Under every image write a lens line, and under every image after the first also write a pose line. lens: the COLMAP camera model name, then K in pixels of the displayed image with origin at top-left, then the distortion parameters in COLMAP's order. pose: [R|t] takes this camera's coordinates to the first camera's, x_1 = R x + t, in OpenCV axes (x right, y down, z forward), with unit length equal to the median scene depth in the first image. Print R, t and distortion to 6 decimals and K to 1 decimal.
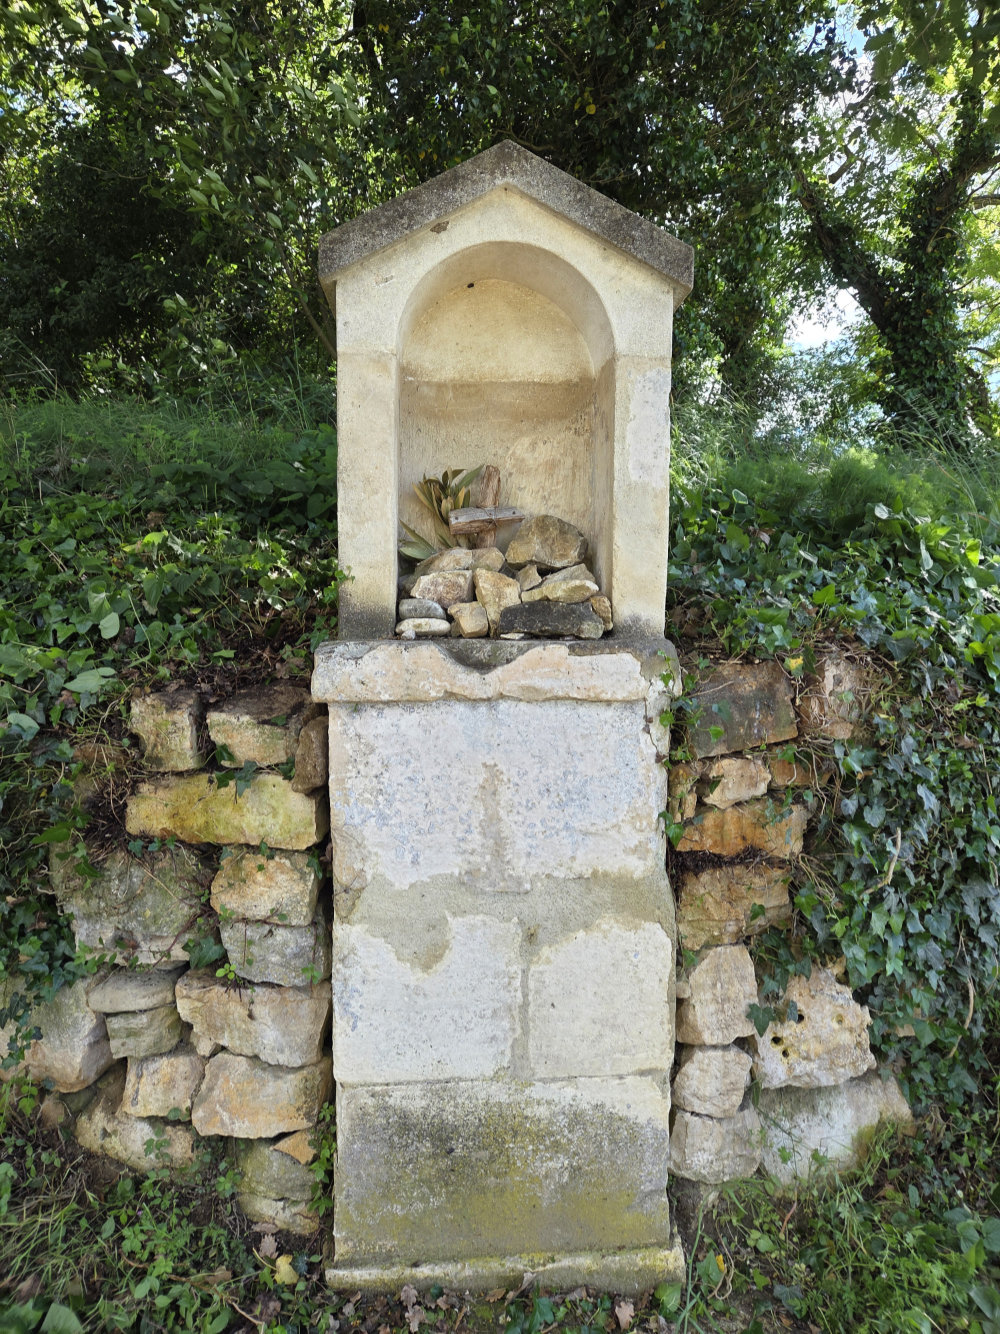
lens RADIAL K [[901.2, 0, 499.6], [0, 901.2, 662.5], [0, 0, 1]] dist [0.026436, -0.003735]
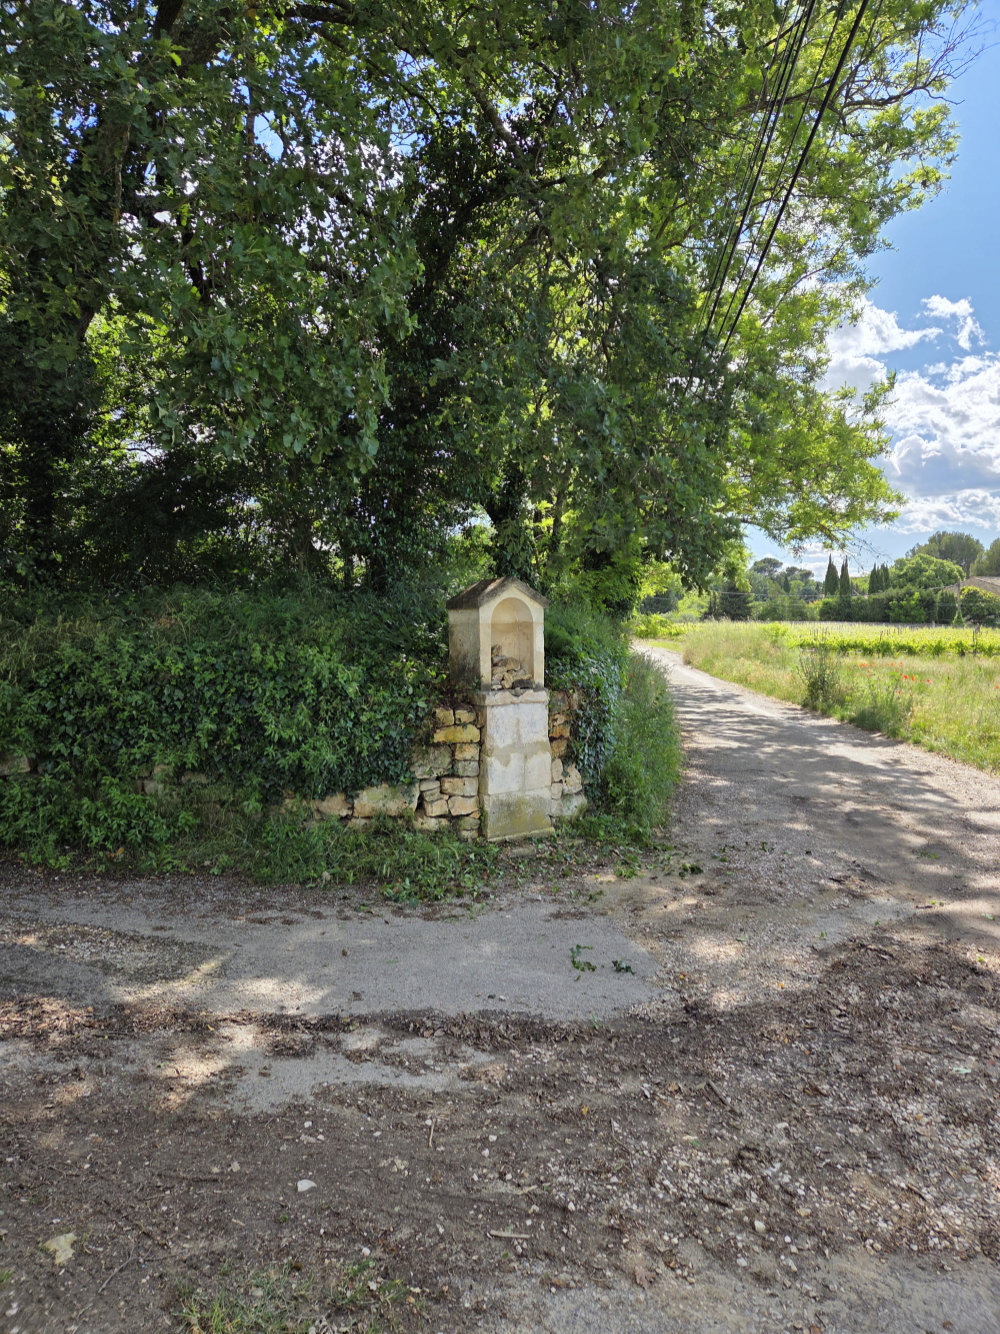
lens RADIAL K [[901.2, 0, 500.6], [0, 901.2, 666.5], [0, 0, 1]] dist [0.026436, -0.003735]
pose [[0.861481, -0.037343, 0.506415, -2.170088], [0.044347, 0.999015, -0.001775, -0.126911], [-0.505850, 0.023987, 0.862288, -2.601606]]
